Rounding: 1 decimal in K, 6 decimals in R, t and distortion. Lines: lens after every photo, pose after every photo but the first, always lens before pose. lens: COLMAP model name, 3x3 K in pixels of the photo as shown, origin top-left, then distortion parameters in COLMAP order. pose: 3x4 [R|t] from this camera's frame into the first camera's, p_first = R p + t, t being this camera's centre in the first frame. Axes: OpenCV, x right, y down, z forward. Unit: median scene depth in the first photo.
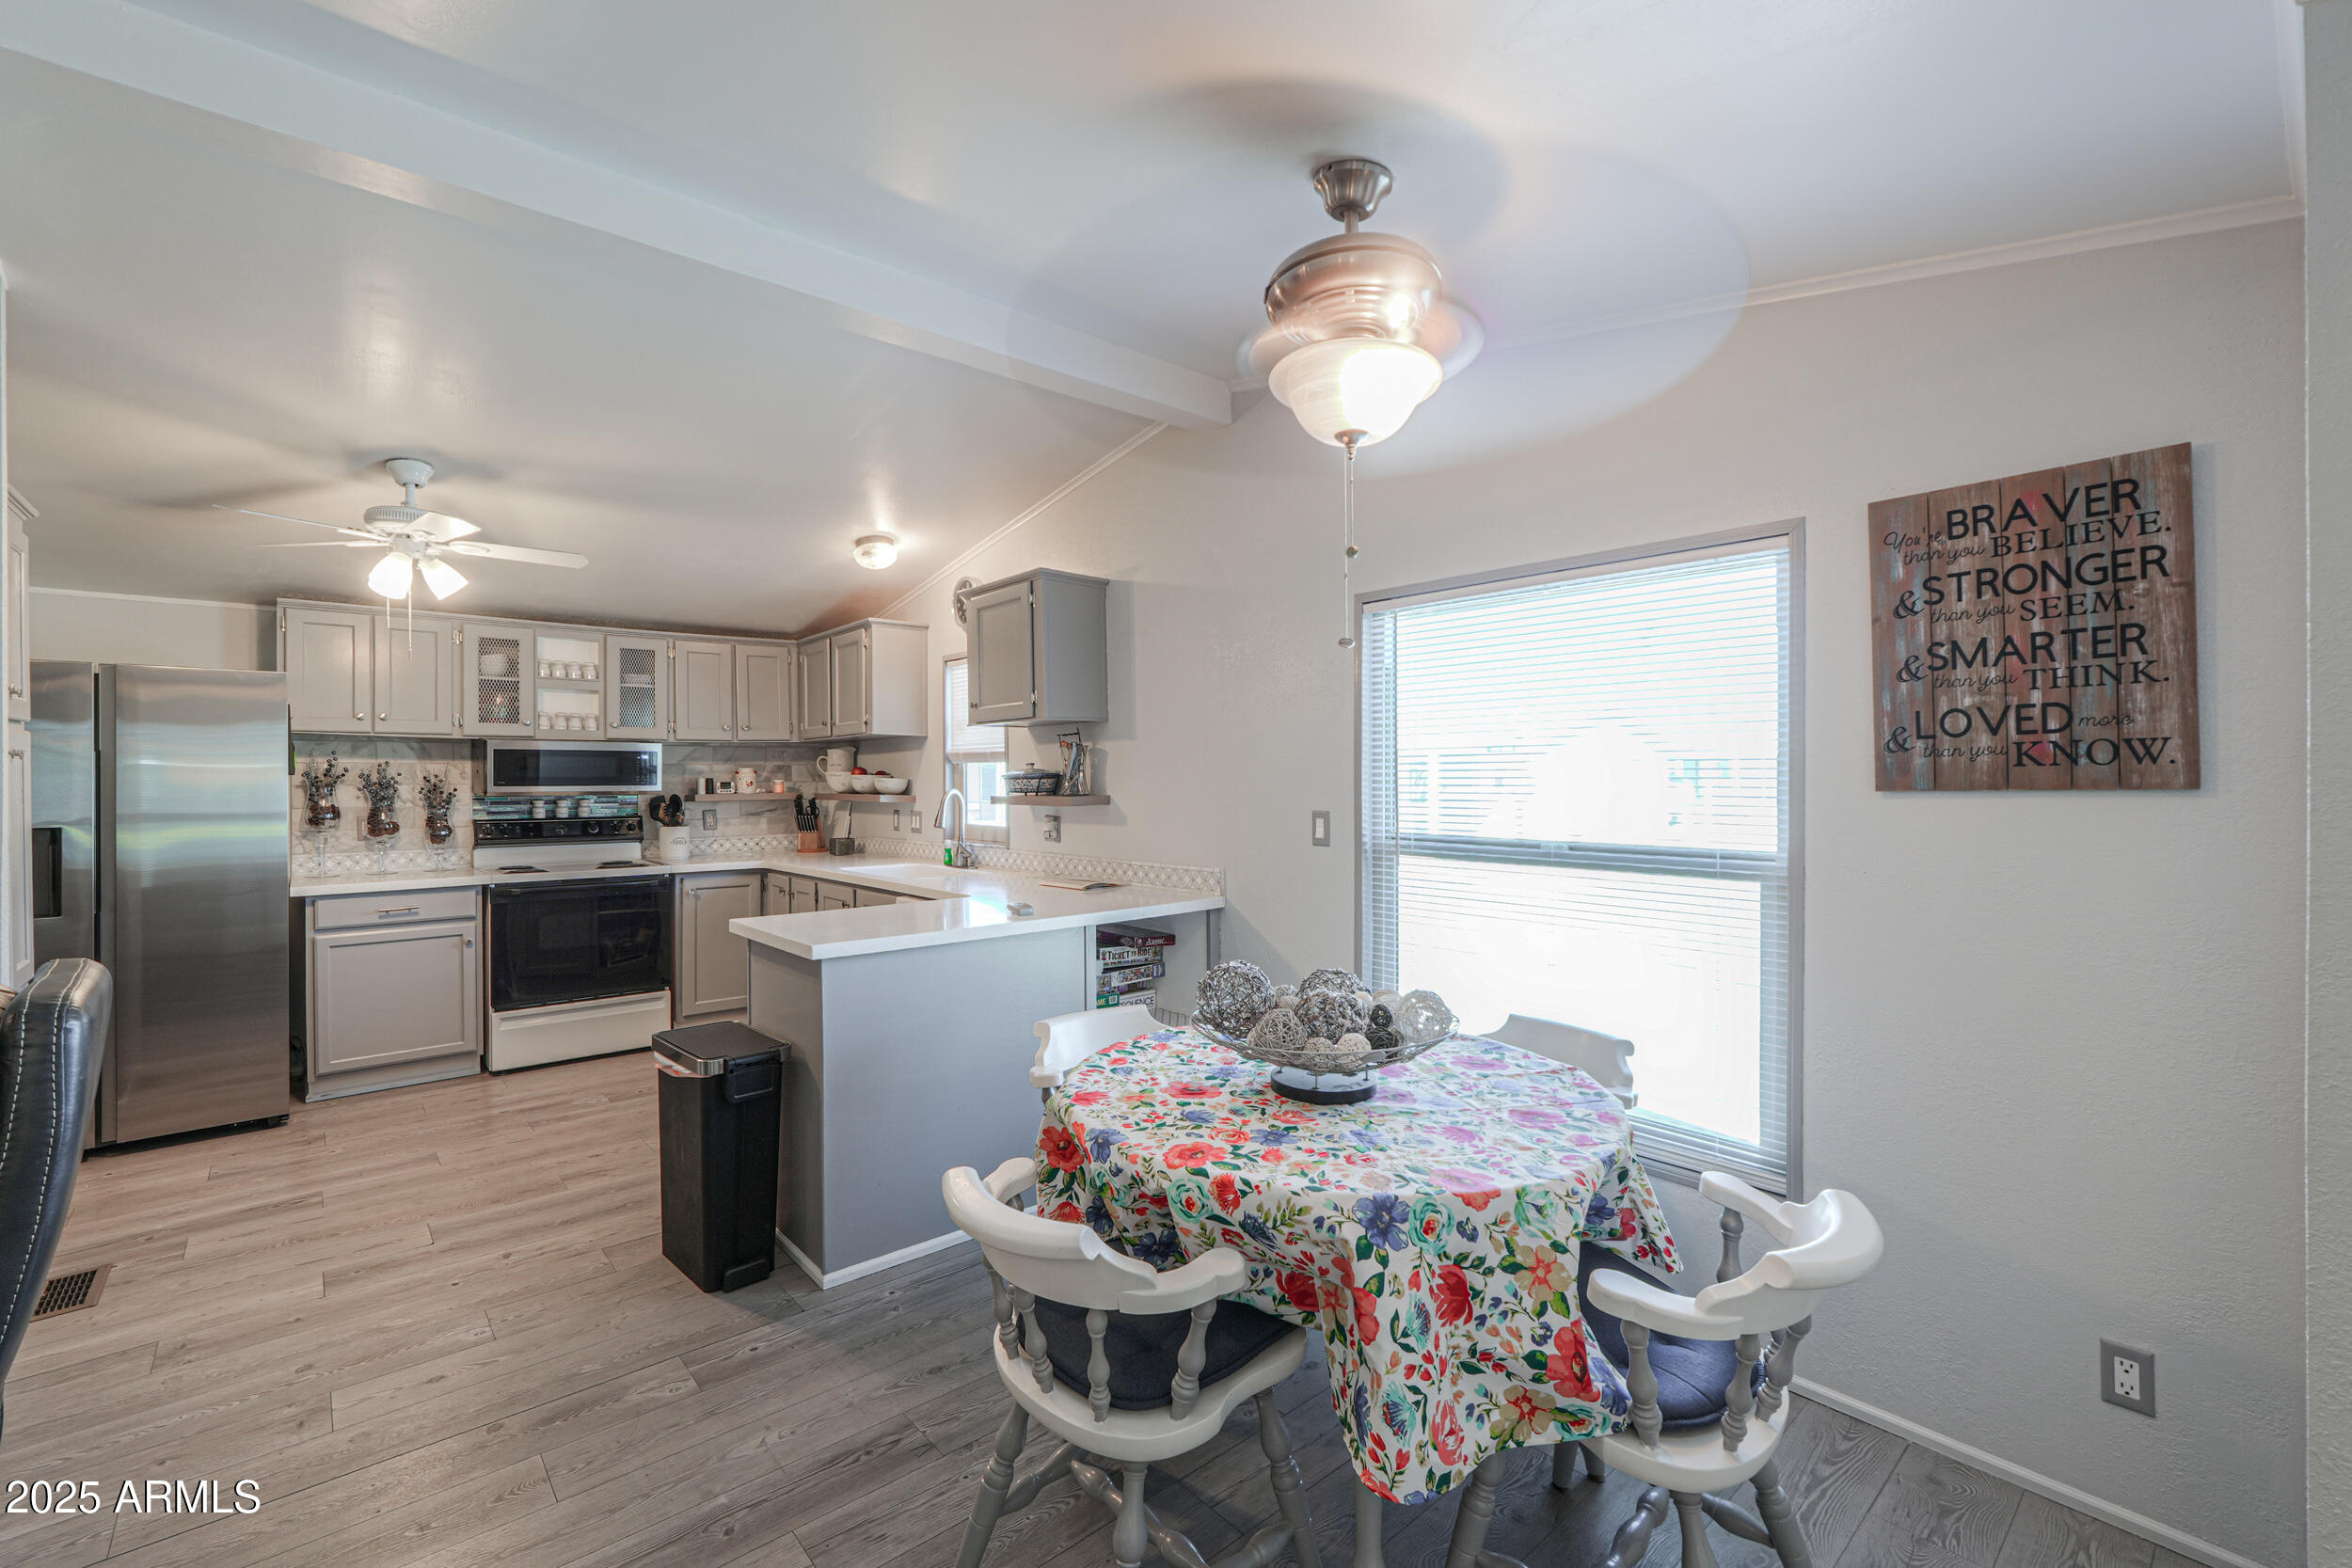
lens RADIAL K [[1005.1, 0, 1182.1], [0, 1005.1, 774.9], [0, 0, 1]] dist [-0.001629, -0.000292]
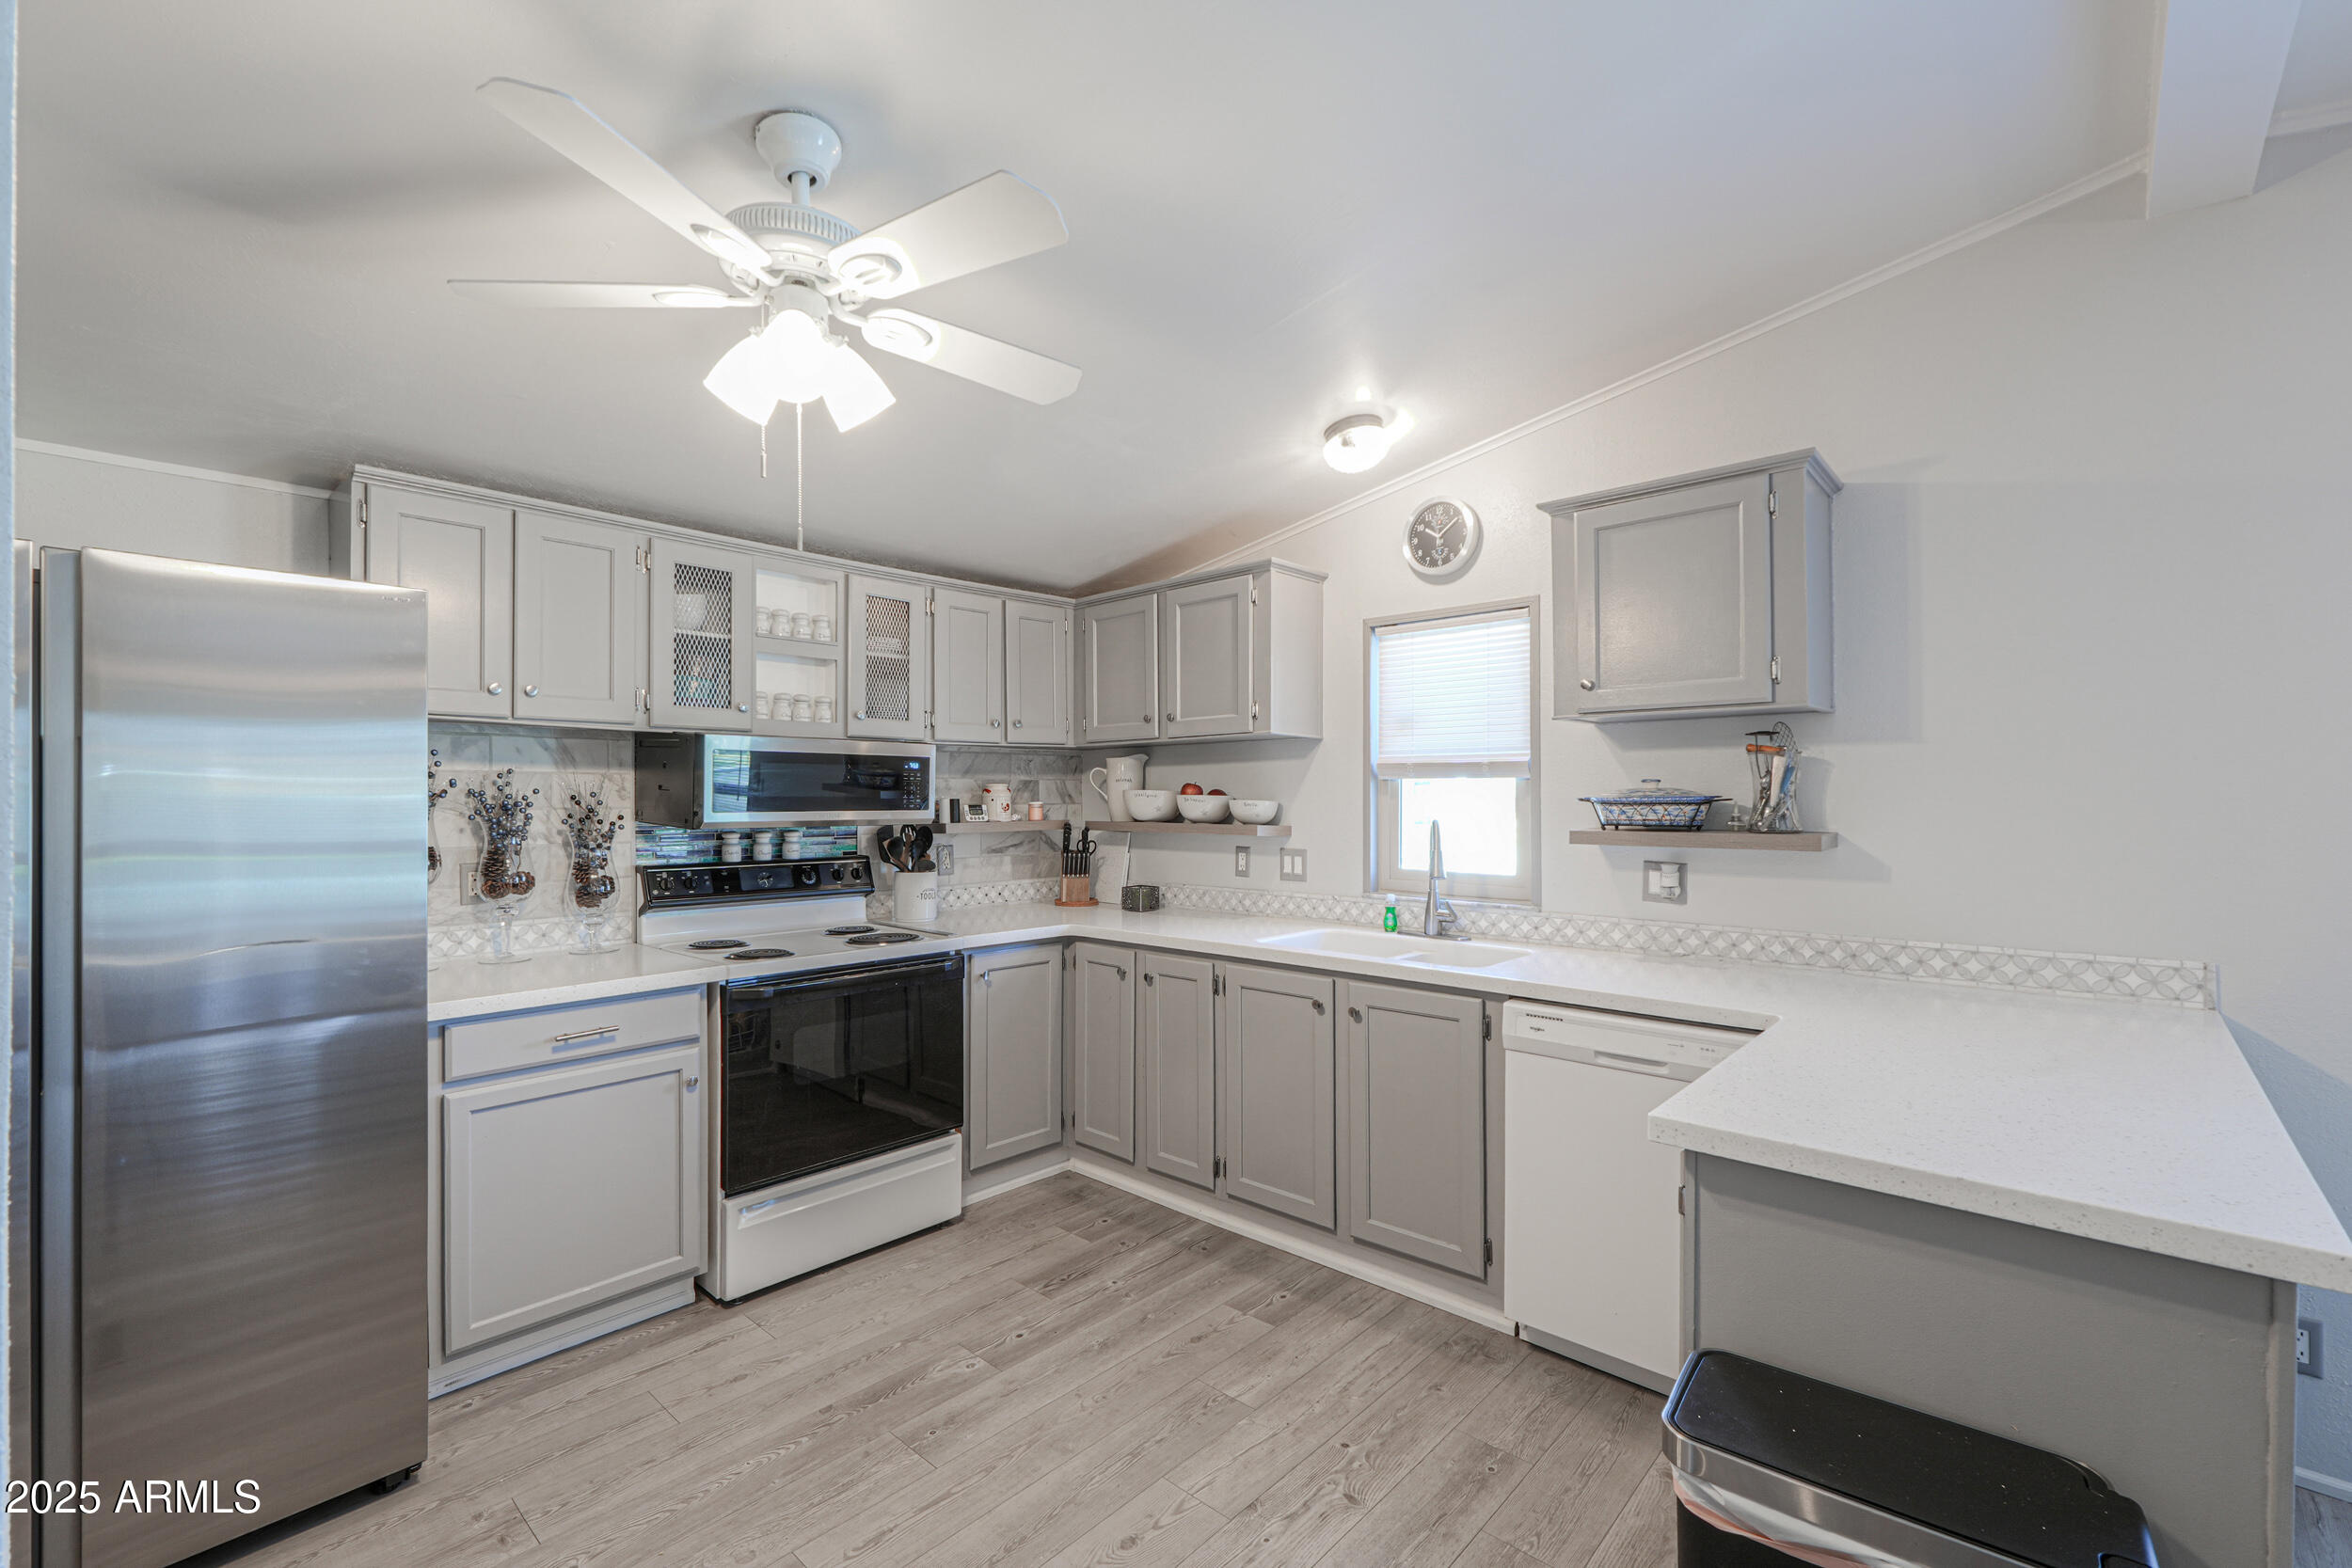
lens RADIAL K [[1005.1, 0, 1176.7], [0, 1005.1, 790.9], [0, 0, 1]] dist [-0.001629, -0.000292]
pose [[0.993462, 0.005526, 0.114027, -0.461508], [-0.005282, 0.999983, -0.002440, -0.001244], [-0.114039, 0.001822, 0.993475, 0.363875]]
